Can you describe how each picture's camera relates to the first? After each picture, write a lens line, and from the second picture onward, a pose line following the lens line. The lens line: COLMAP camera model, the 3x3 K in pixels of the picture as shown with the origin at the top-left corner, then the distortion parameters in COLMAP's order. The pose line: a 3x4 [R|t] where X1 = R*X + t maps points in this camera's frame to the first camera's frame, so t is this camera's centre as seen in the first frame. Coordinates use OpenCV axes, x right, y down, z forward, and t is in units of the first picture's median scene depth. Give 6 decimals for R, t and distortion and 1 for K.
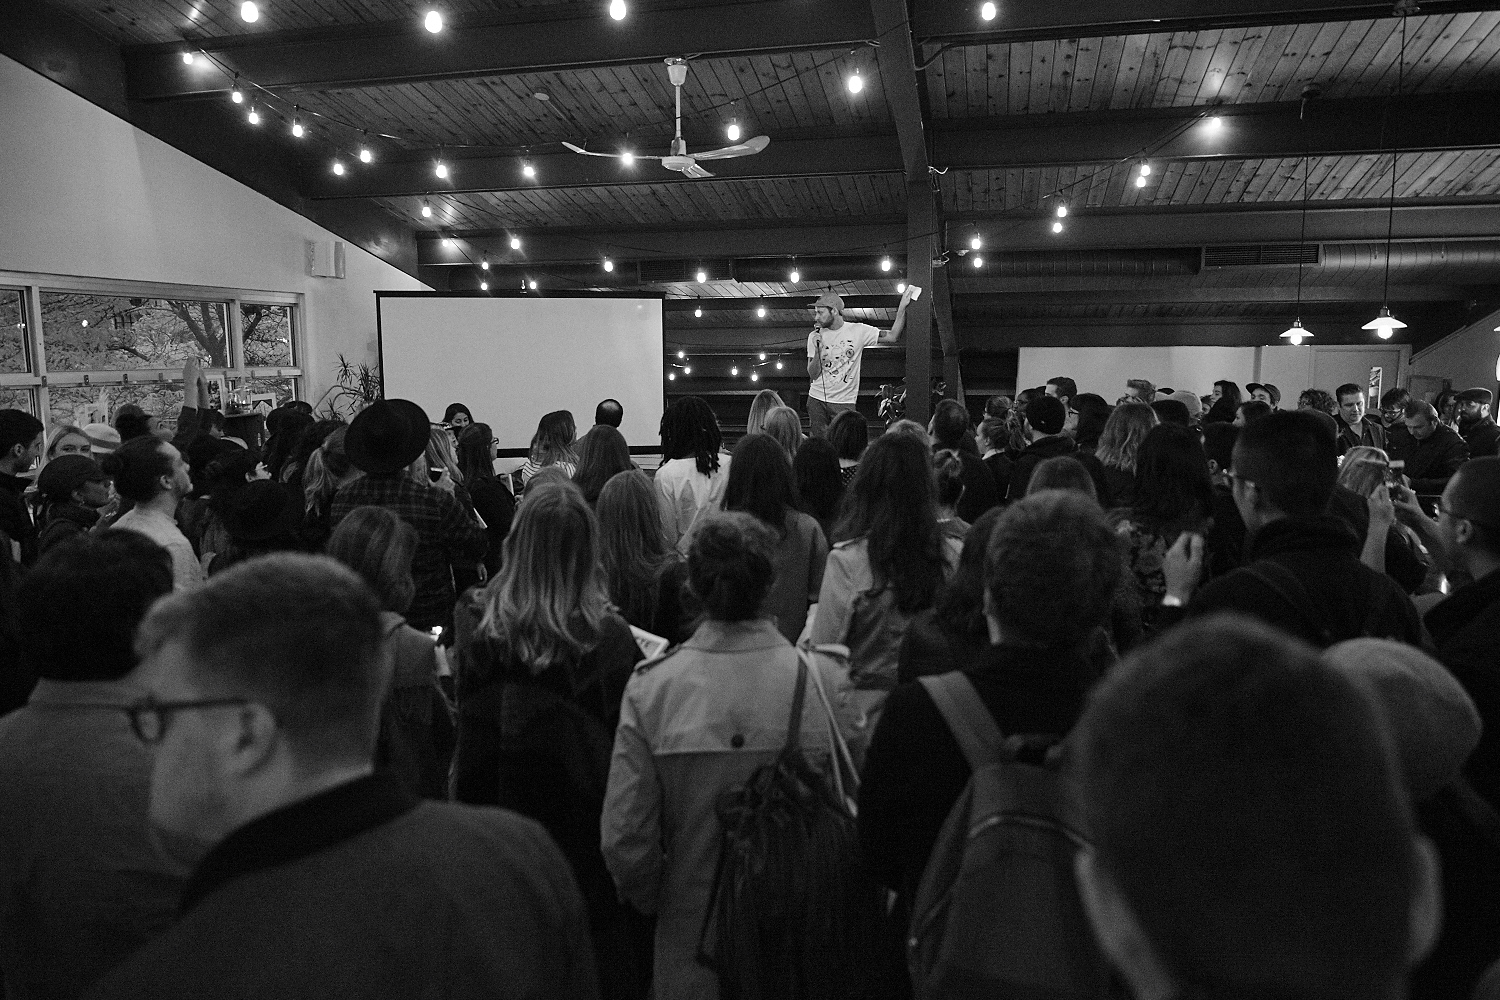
lens RADIAL K [[987.0, 0, 750.0], [0, 987.0, 500.0], [0, 0, 1]] dist [-0.018386, 0.006442]
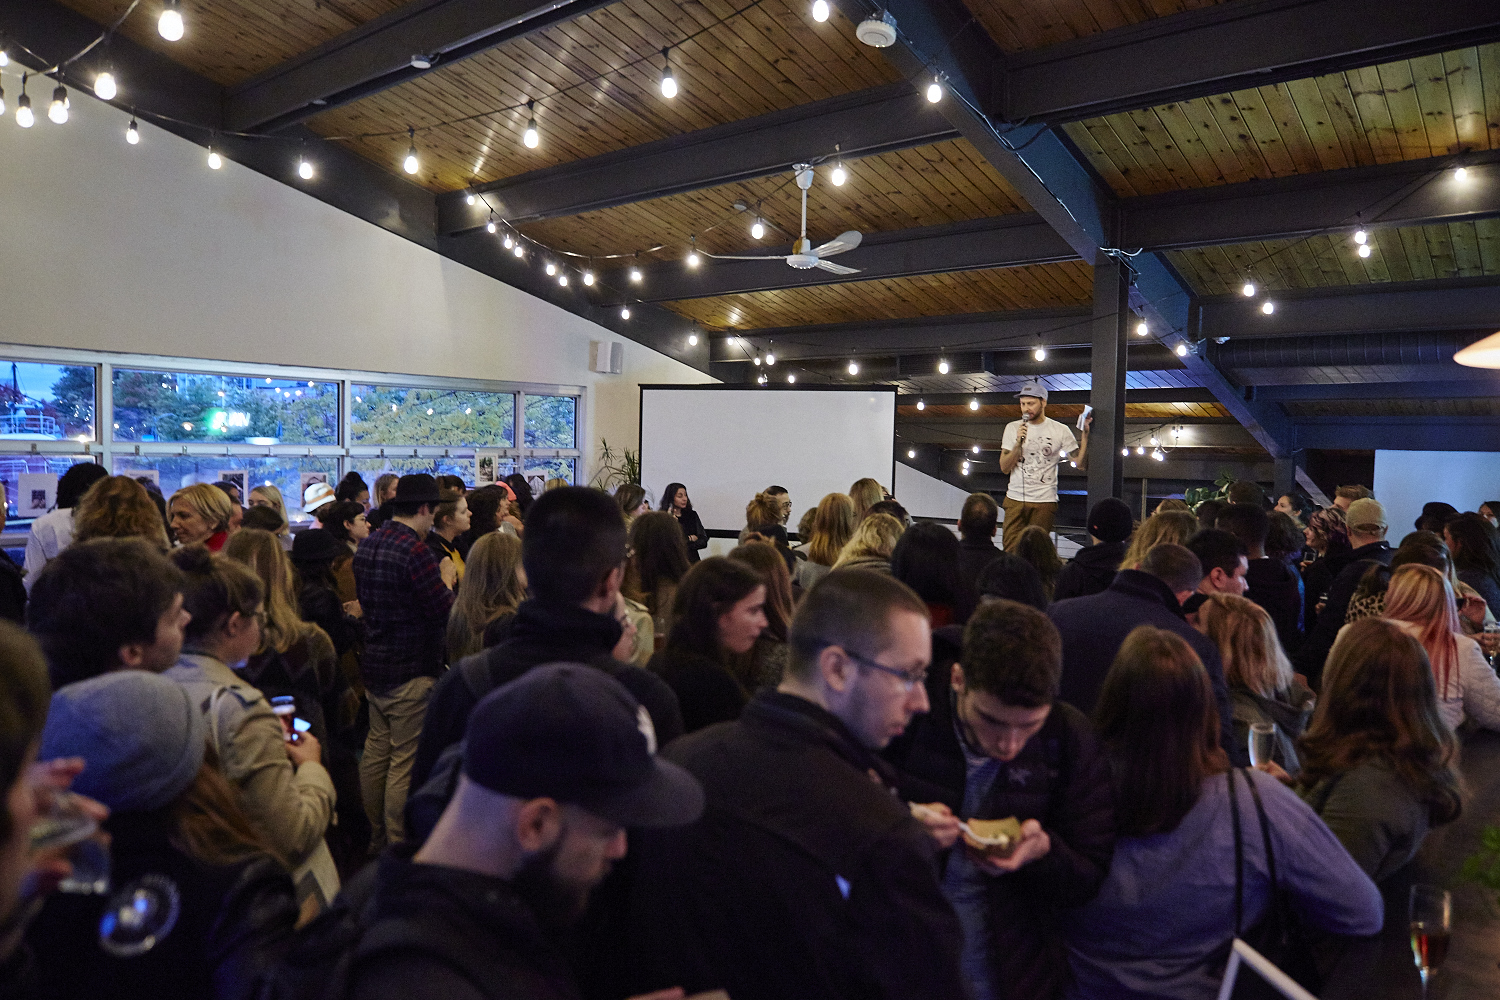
lens RADIAL K [[987.0, 0, 750.0], [0, 987.0, 500.0], [0, 0, 1]] dist [-0.018386, 0.006442]
pose [[0.904050, 0.046590, -0.424880, 0.237713], [-0.086920, 0.993310, -0.076025, -0.005155], [0.418495, 0.105661, 0.902052, 0.045541]]
